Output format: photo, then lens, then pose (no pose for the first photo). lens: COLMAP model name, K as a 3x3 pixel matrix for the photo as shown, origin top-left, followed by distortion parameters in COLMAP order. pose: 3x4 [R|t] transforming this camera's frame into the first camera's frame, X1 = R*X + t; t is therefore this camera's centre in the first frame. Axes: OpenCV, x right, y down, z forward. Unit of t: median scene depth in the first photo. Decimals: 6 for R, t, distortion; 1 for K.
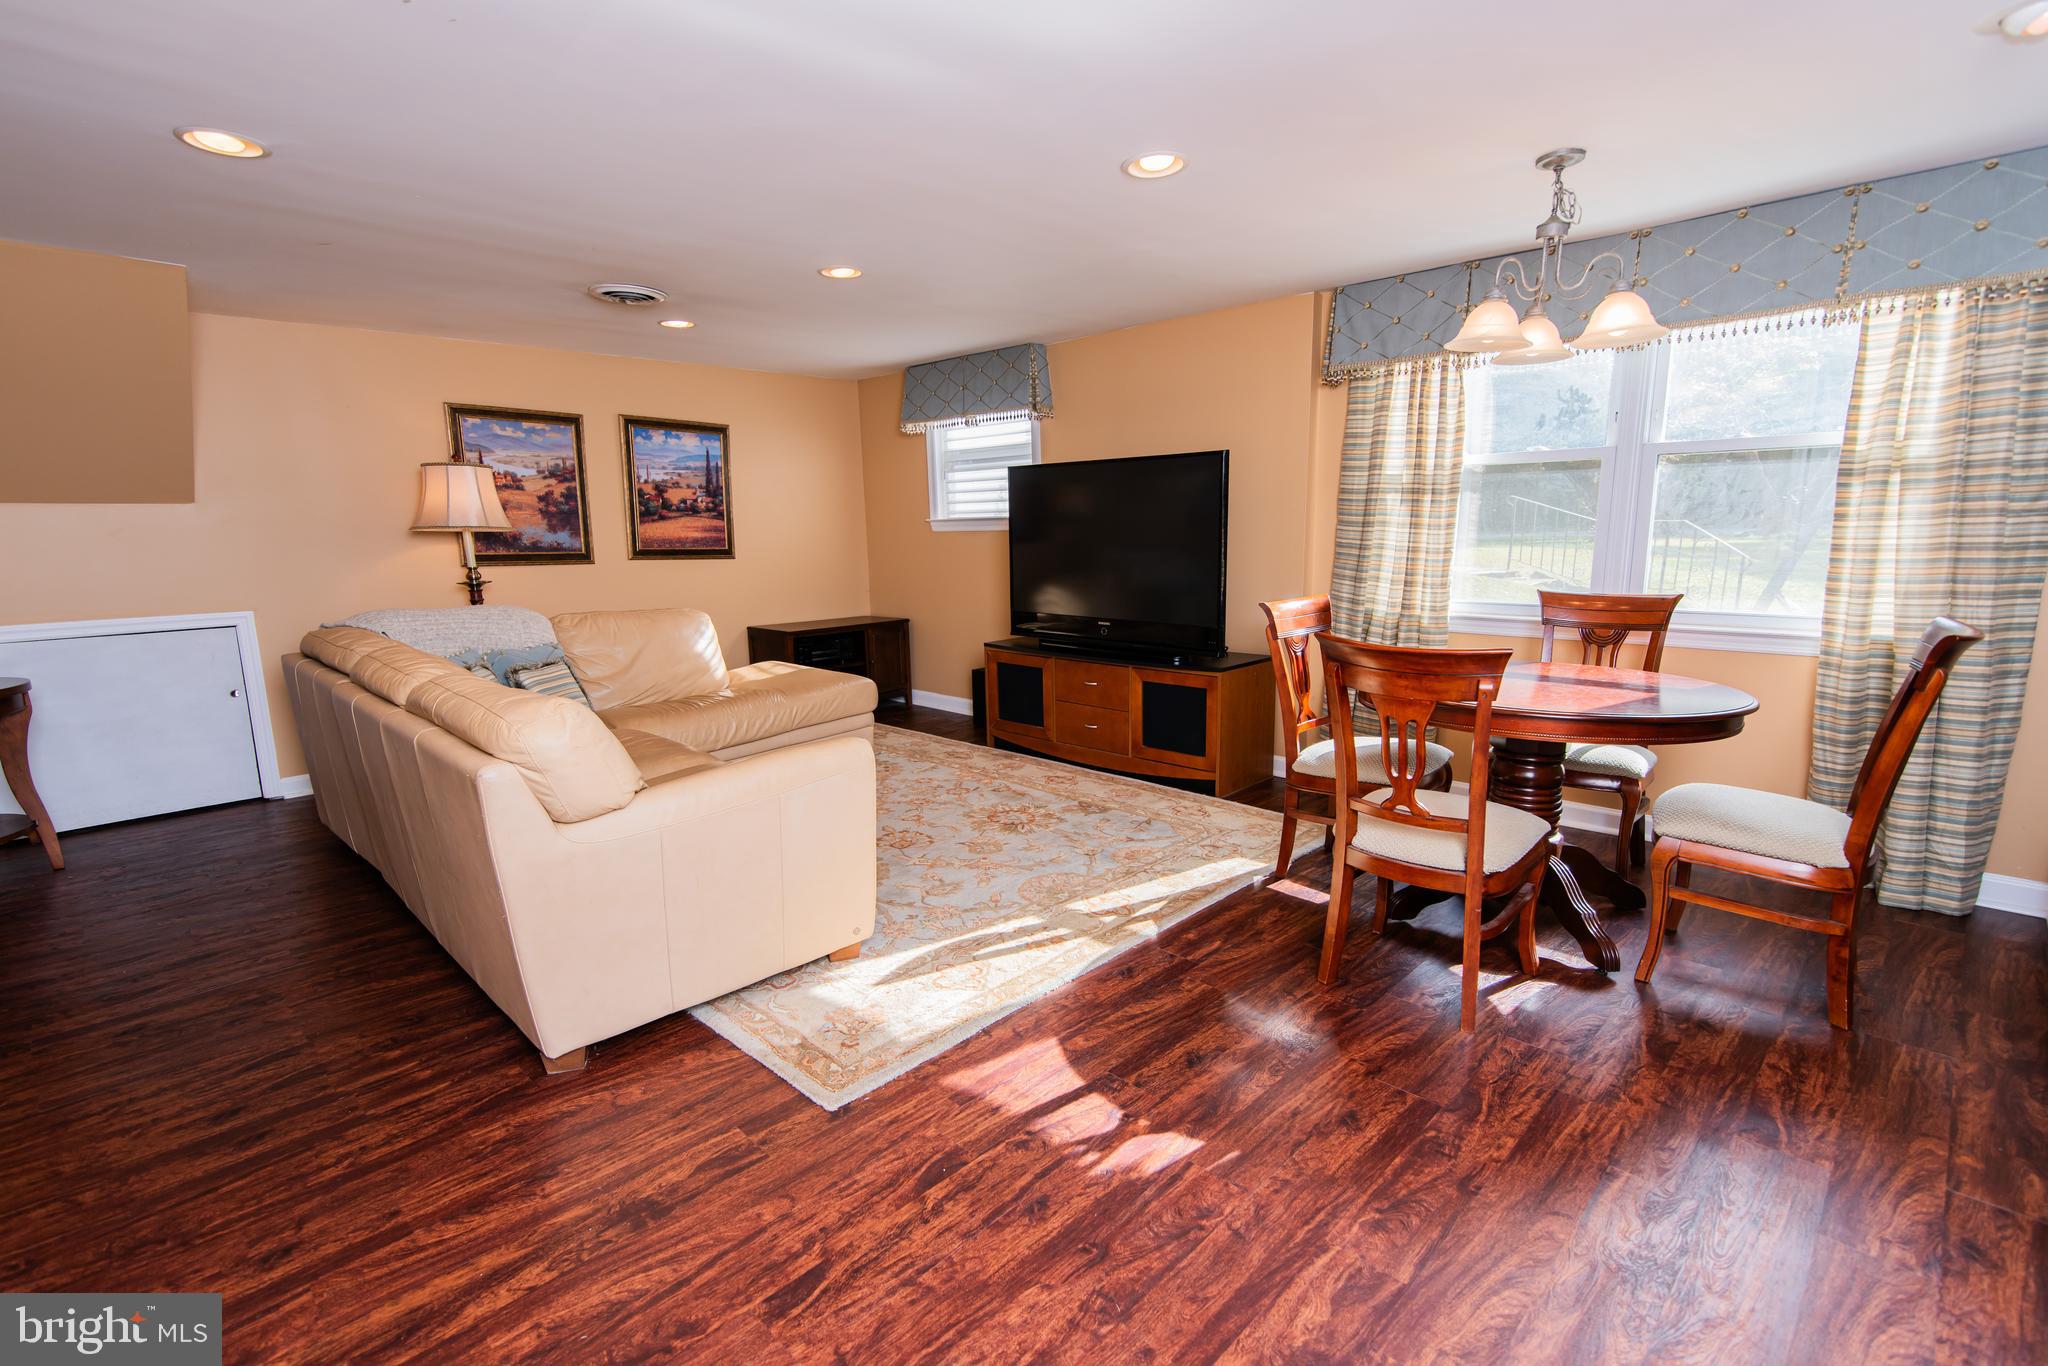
lens RADIAL K [[932.1, 0, 1014.3], [0, 932.1, 683.2], [0, 0, 1]] dist [0.010841, -0.001377]
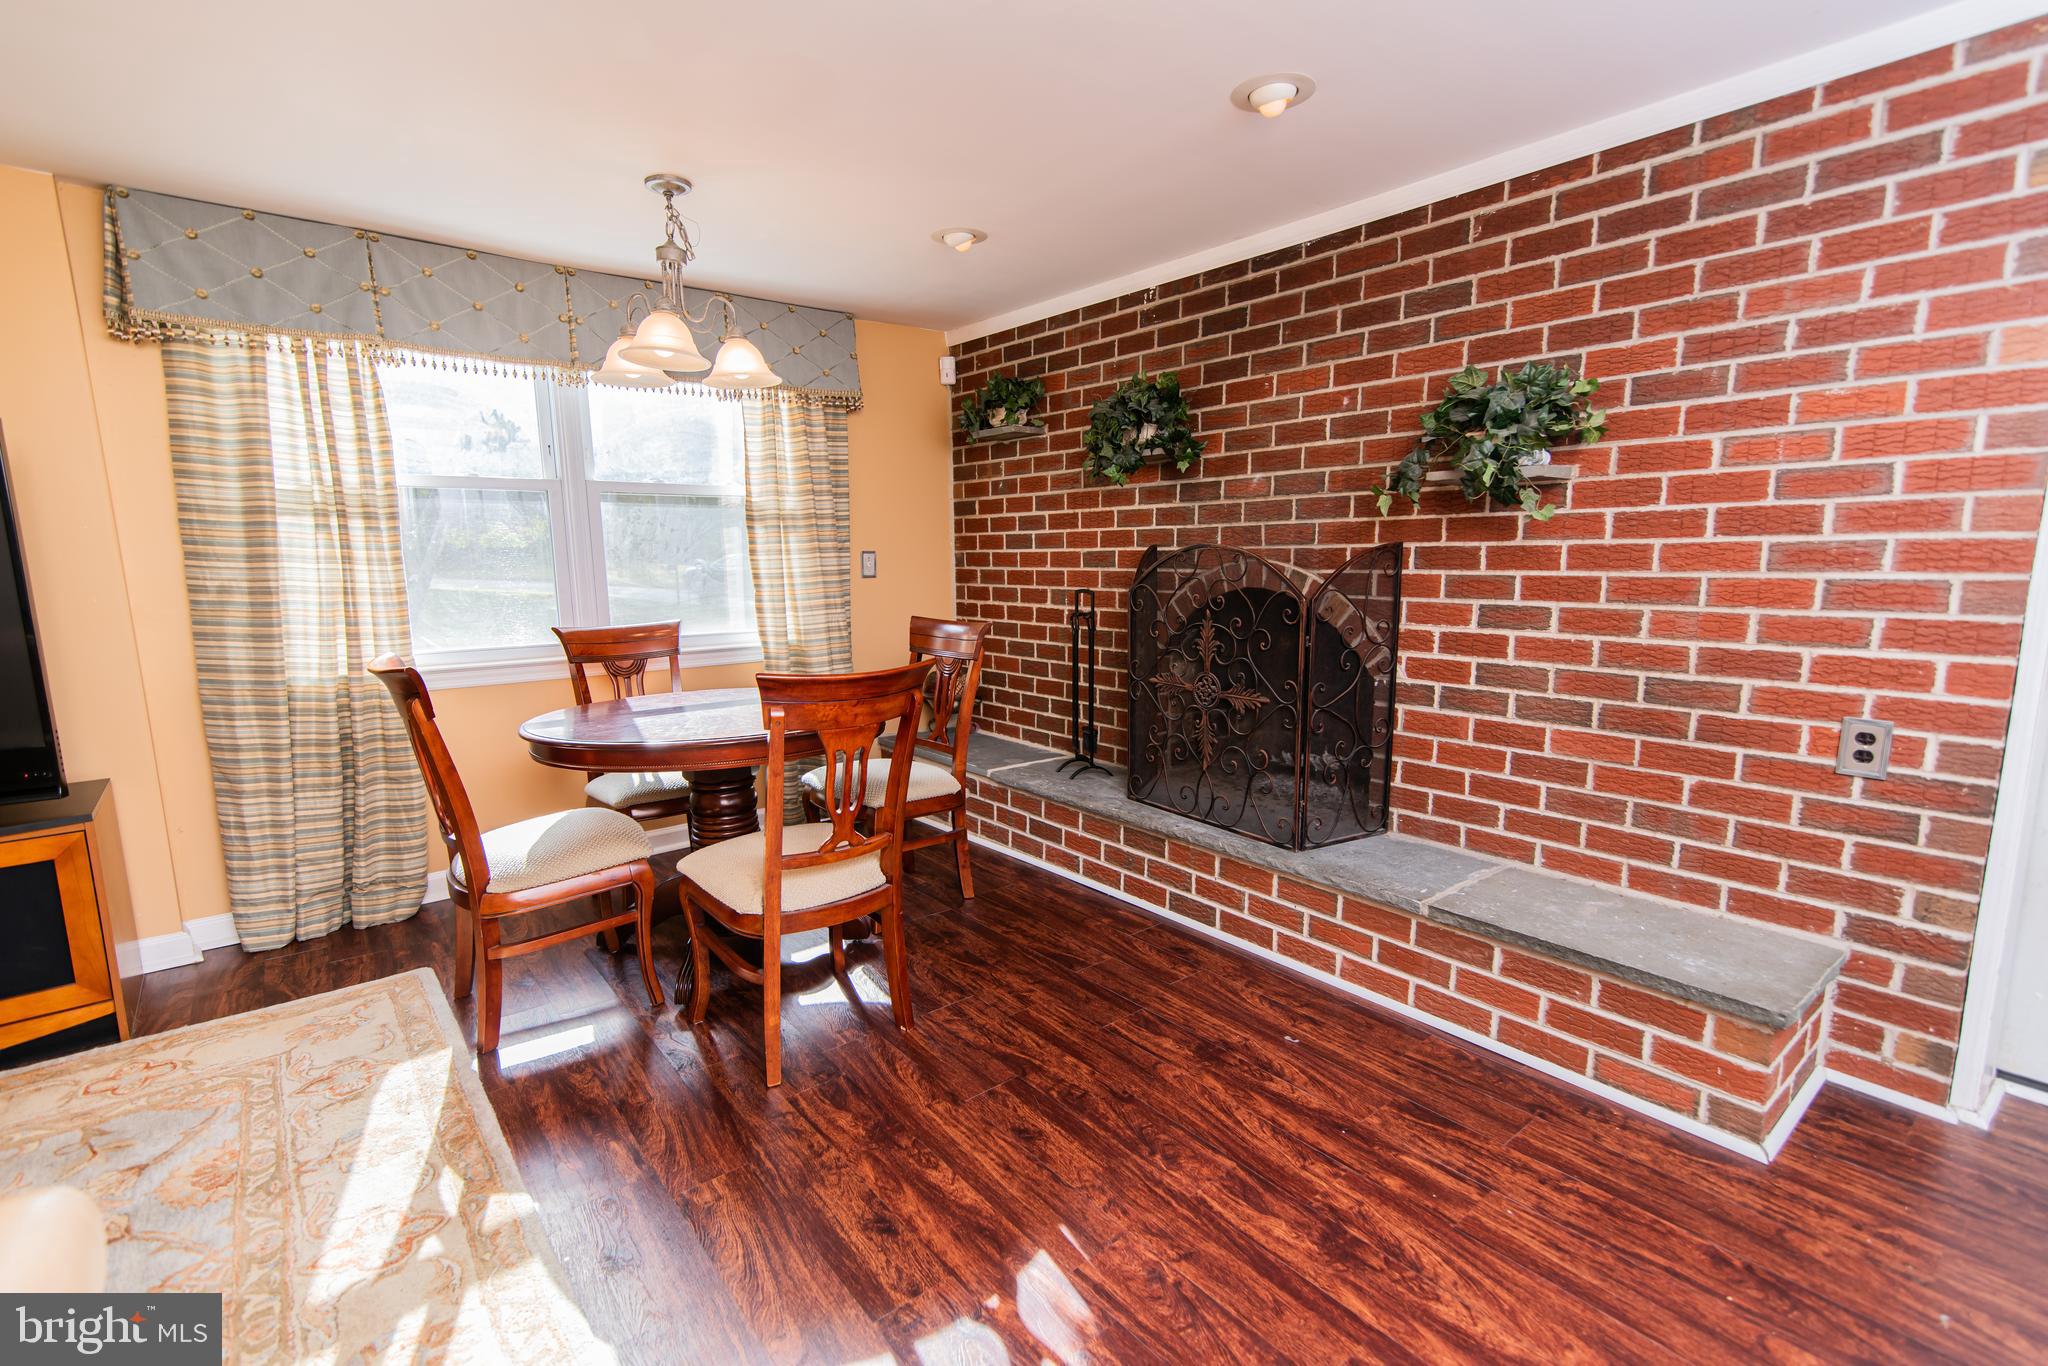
lens RADIAL K [[932.1, 0, 1019.5], [0, 932.1, 683.1], [0, 0, 1]] dist [0.010841, -0.001377]
pose [[0.099227, -0.122334, 0.987516, -0.209905], [0.178948, 0.978428, 0.103227, -0.039602], [-0.978842, 0.166472, 0.118978, 0.300577]]
